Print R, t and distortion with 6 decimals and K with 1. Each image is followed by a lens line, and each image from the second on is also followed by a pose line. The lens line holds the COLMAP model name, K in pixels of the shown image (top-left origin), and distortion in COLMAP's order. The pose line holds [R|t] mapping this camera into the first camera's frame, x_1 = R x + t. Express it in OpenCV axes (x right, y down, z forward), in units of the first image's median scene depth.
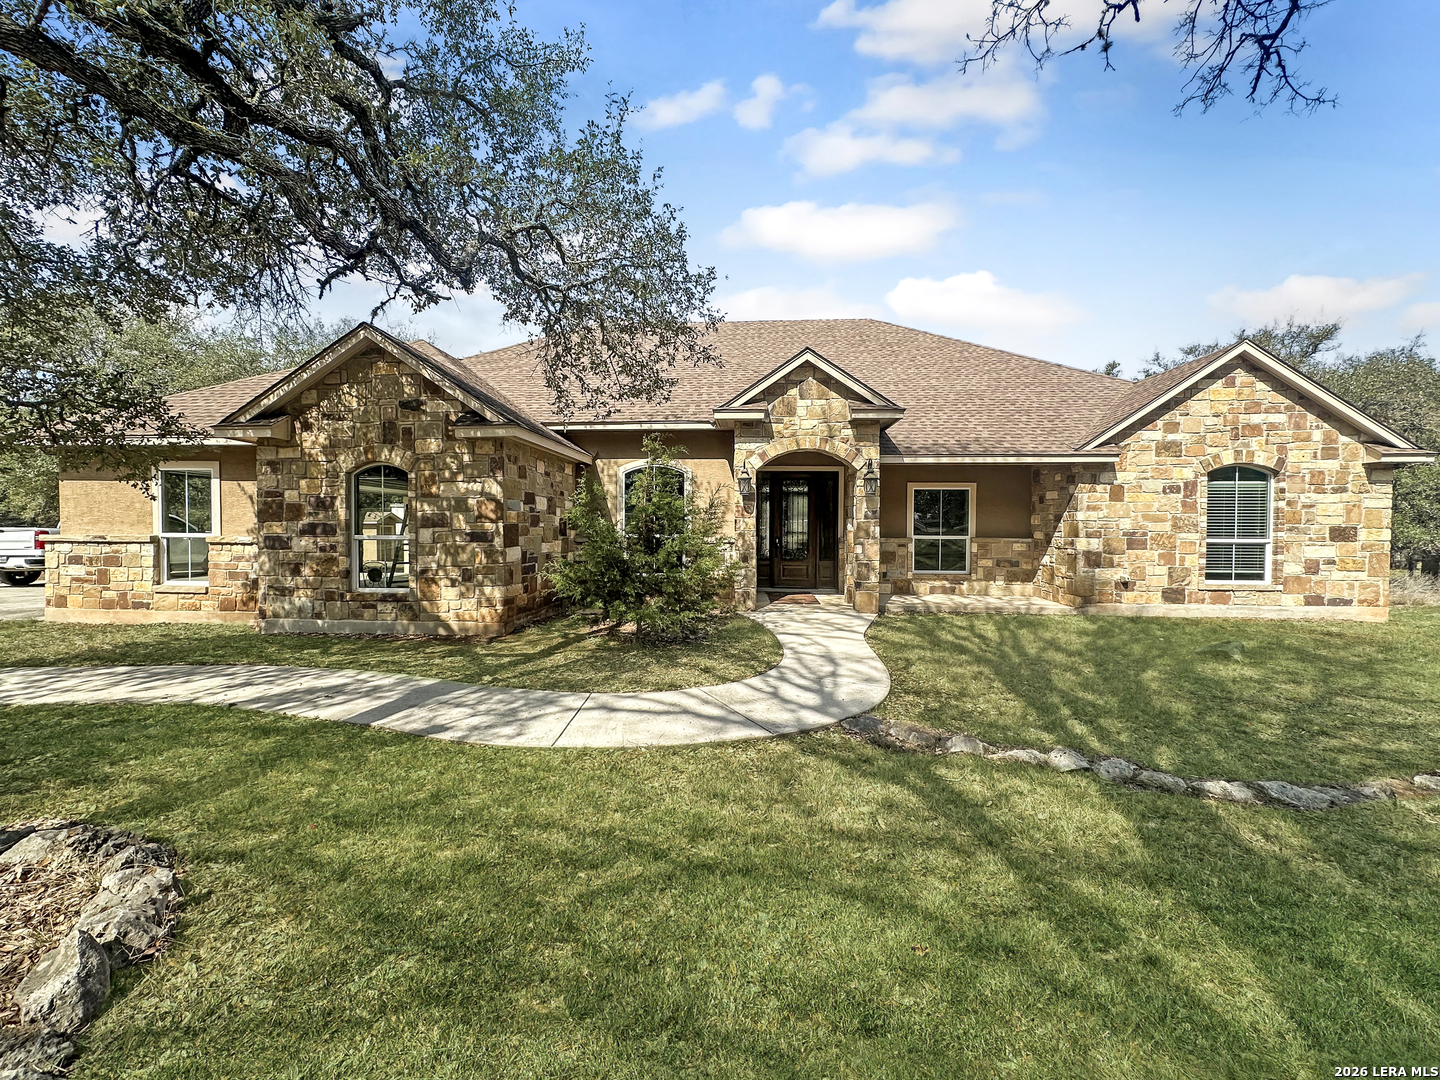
lens RADIAL K [[584.8, 0, 720.0], [0, 584.8, 540.0], [0, 0, 1]] dist [-0.000409, -0.000265]
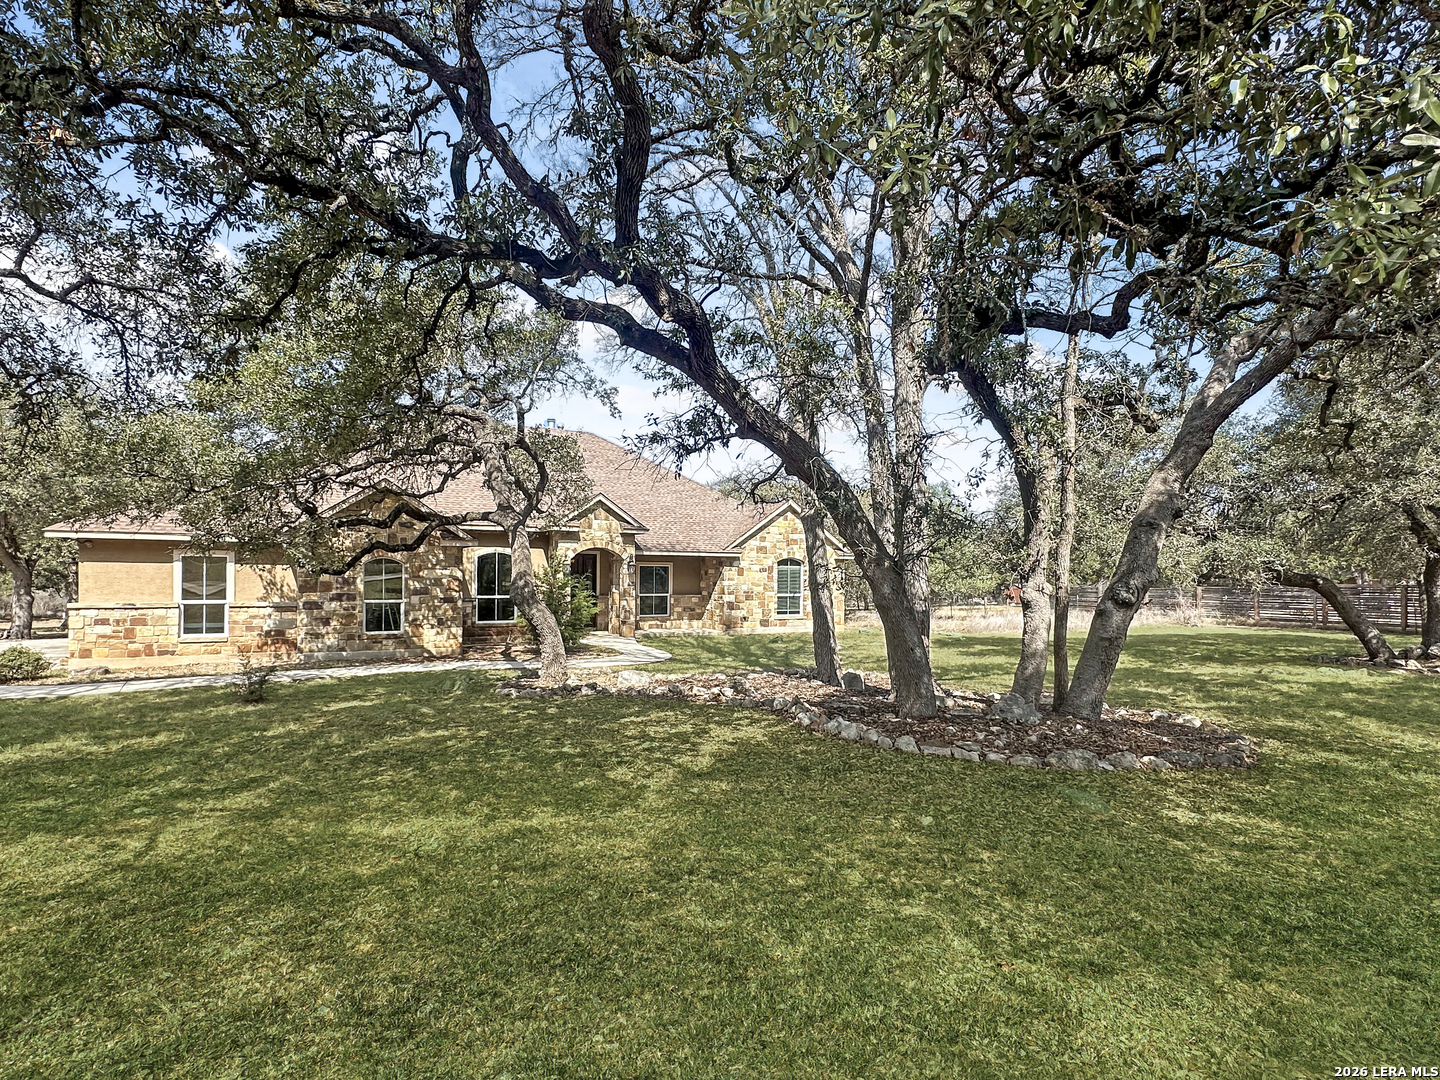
lens RADIAL K [[584.8, 0, 720.0], [0, 584.8, 540.0], [0, 0, 1]] dist [-0.000409, -0.000265]
pose [[0.846291, 0.038605, 0.531320, -0.496633], [0.008627, 0.996247, -0.086128, -0.020565], [-0.532651, 0.077473, 0.842782, -0.727446]]
